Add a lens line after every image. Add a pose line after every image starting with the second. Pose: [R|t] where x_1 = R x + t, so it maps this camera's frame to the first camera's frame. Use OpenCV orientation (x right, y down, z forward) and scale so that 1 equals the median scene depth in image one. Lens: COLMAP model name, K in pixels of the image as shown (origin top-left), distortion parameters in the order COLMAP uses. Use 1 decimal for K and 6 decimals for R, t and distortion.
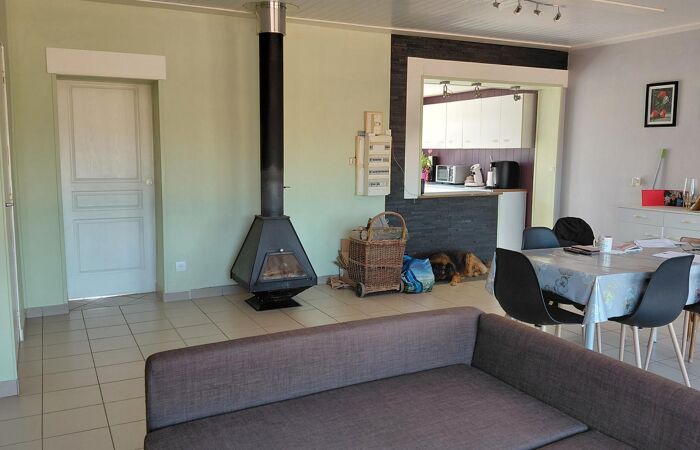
lens RADIAL K [[586.3, 0, 353.0], [0, 586.3, 232.5], [0, 0, 1]] dist [0.063670, -0.074258]
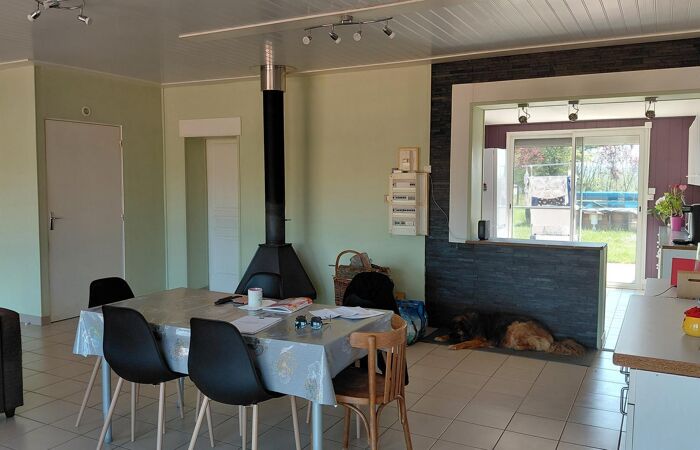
lens RADIAL K [[586.3, 0, 353.6], [0, 586.3, 220.1], [0, 0, 1]] dist [0.063670, -0.074258]
pose [[0.574762, 0.045514, -0.817054, 0.734313], [-0.113423, 0.993246, -0.024460, -0.053191], [0.810422, 0.106731, 0.576042, 0.375660]]
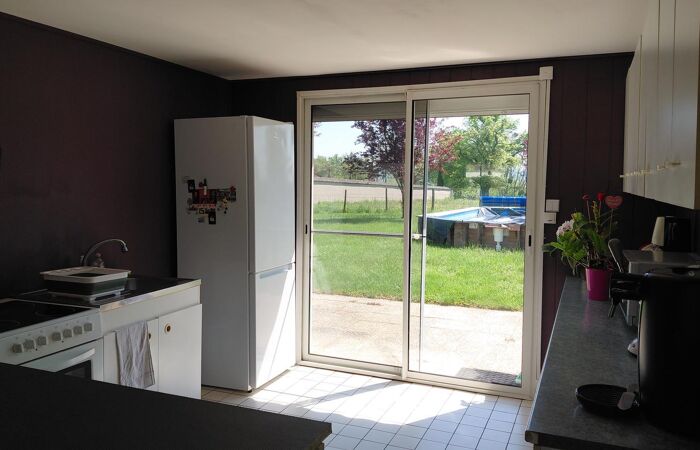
lens RADIAL K [[586.3, 0, 342.8], [0, 586.3, 222.1], [0, 0, 1]] dist [0.063670, -0.074258]
pose [[0.641528, 0.044349, -0.765816, 0.412888], [-0.110002, 0.993328, -0.034624, -0.151040], [0.759171, 0.106454, 0.642127, 1.021706]]
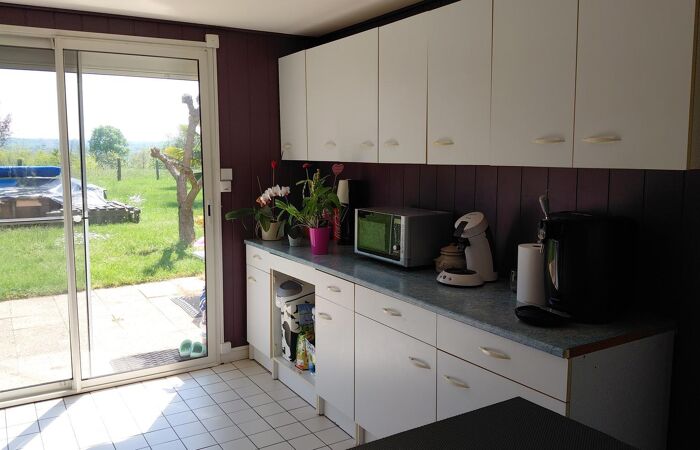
lens RADIAL K [[586.3, 0, 343.3], [0, 586.3, 223.1], [0, 0, 1]] dist [0.063670, -0.074258]
pose [[0.997765, -0.022181, 0.063030, 0.165839], [0.023450, 0.999536, -0.019462, -0.146147], [-0.062569, 0.020896, 0.997822, 0.946514]]
